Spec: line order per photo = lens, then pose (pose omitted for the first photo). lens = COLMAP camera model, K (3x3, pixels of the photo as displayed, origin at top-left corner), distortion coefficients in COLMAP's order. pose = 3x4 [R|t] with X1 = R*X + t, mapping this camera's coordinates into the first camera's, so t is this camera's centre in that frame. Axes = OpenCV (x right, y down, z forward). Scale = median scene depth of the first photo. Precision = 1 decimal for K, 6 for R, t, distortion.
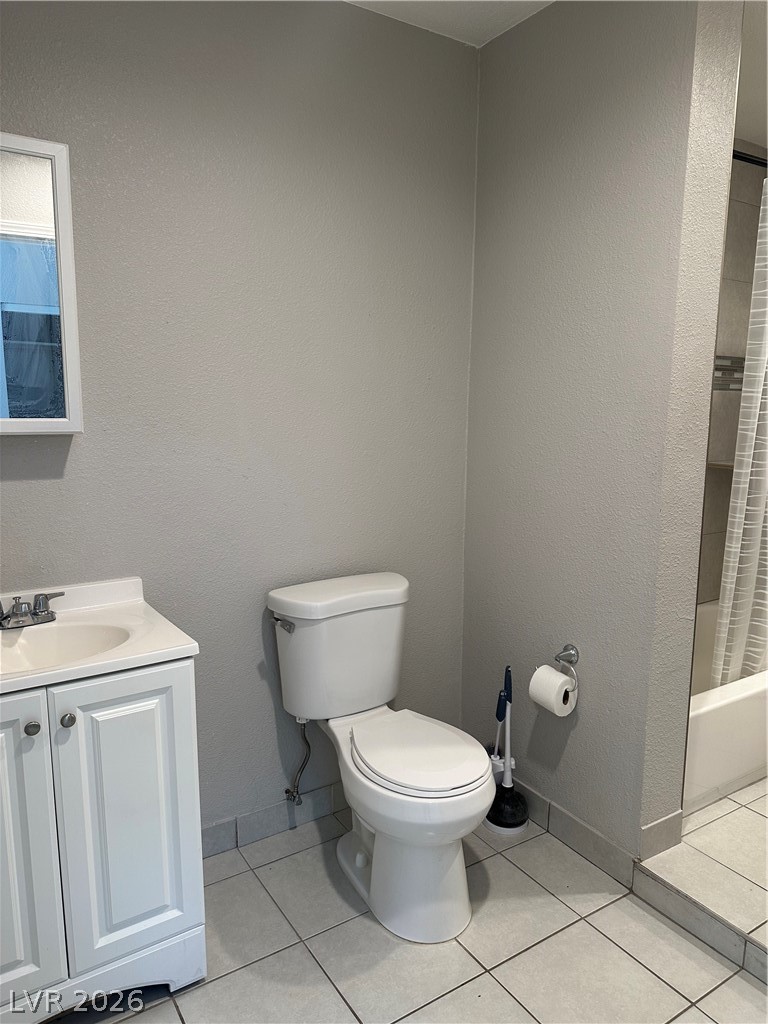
lens RADIAL K [[694.5, 0, 384.0], [0, 694.5, 512.0], [0, 0, 1]] dist [0.070729, -0.088121]
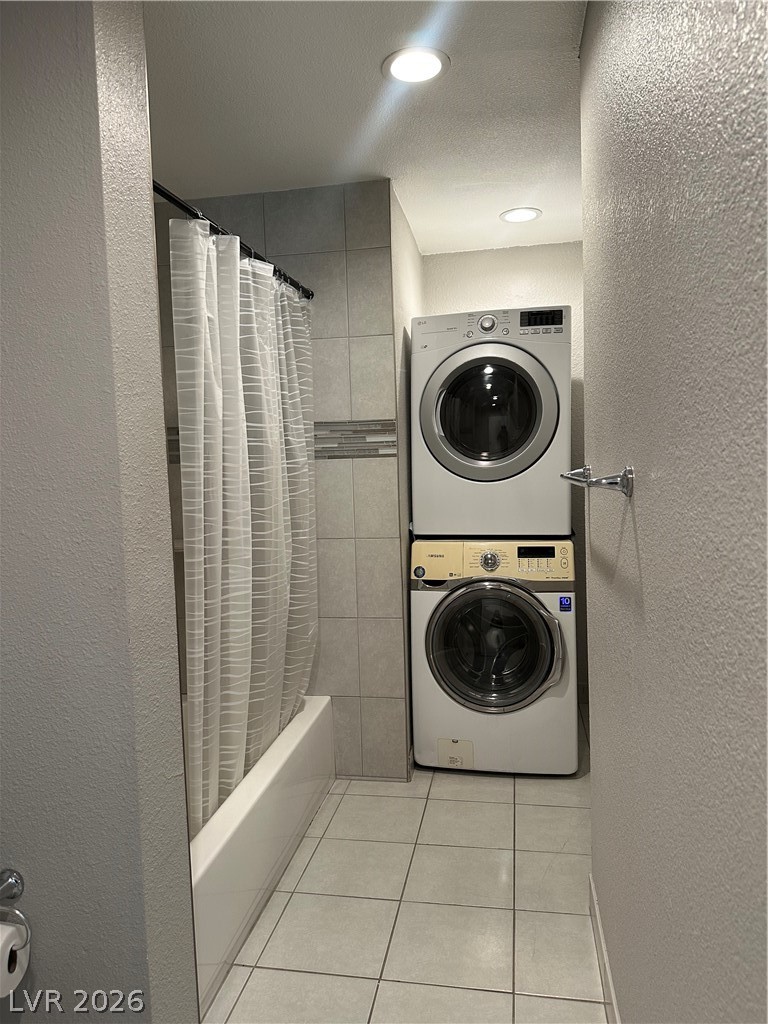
lens RADIAL K [[694.5, 0, 384.0], [0, 694.5, 512.0], [0, 0, 1]] dist [0.070729, -0.088121]
pose [[0.660819, -0.081976, 0.746055, 0.045083], [0.152837, 0.987887, -0.026827, -0.058591], [-0.734819, 0.131752, 0.665344, 0.278910]]
